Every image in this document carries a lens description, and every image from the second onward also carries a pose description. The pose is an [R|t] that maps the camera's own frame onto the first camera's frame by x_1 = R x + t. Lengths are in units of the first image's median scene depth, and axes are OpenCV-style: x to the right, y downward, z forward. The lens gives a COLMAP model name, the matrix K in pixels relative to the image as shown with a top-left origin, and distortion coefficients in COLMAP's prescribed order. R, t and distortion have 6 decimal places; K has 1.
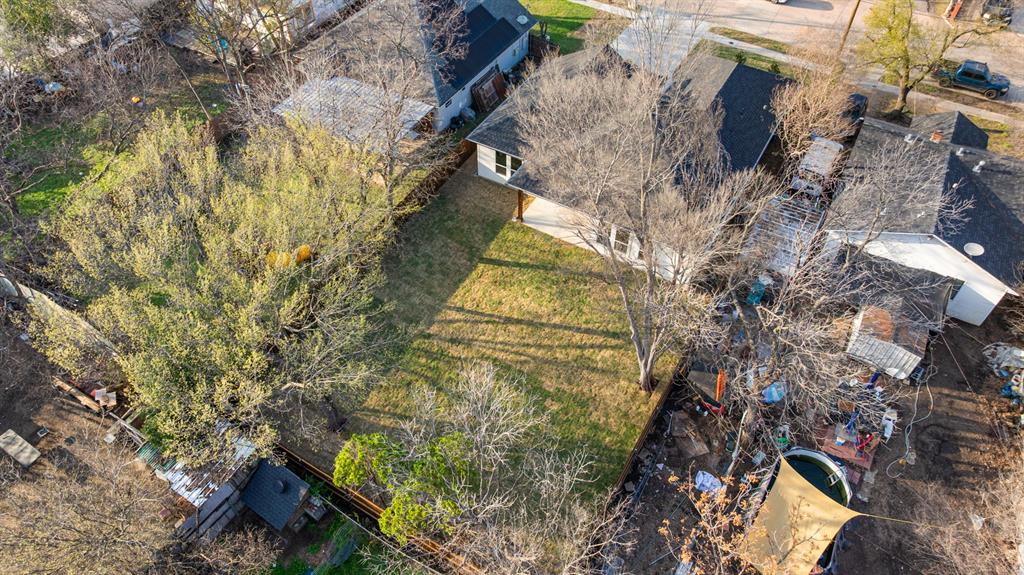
lens RADIAL K [[724.2, 0, 511.9], [0, 724.2, 284.8], [0, 0, 1]] dist [-0.032648, 0.031667]
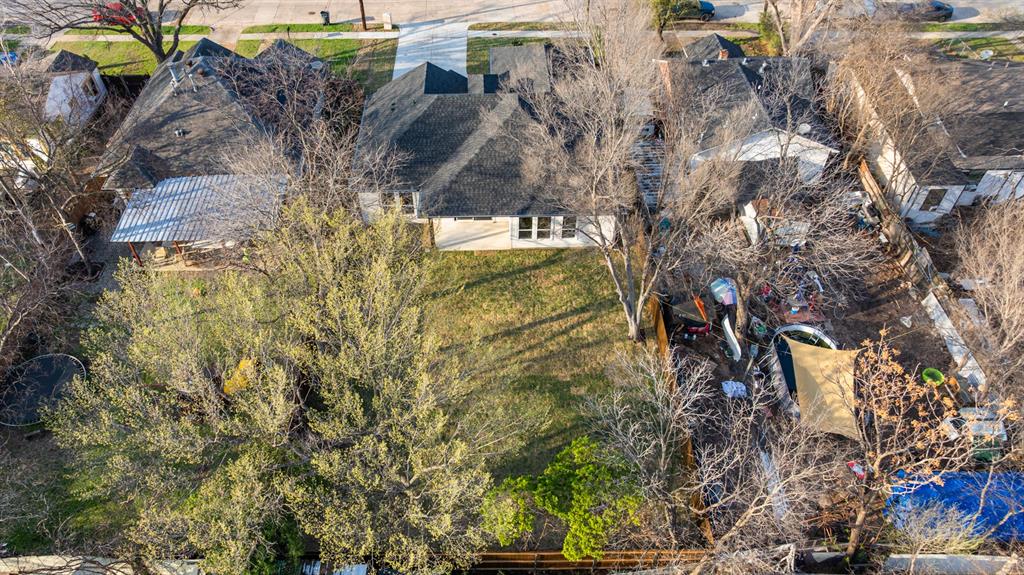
lens RADIAL K [[724.2, 0, 512.8], [0, 724.2, 290.4], [0, 0, 1]] dist [-0.032648, 0.031667]
pose [[0.846547, -0.385670, 0.366902, -0.318621], [0.393518, 0.917576, 0.056553, -0.055997], [-0.358471, 0.096508, 0.928539, 0.050399]]
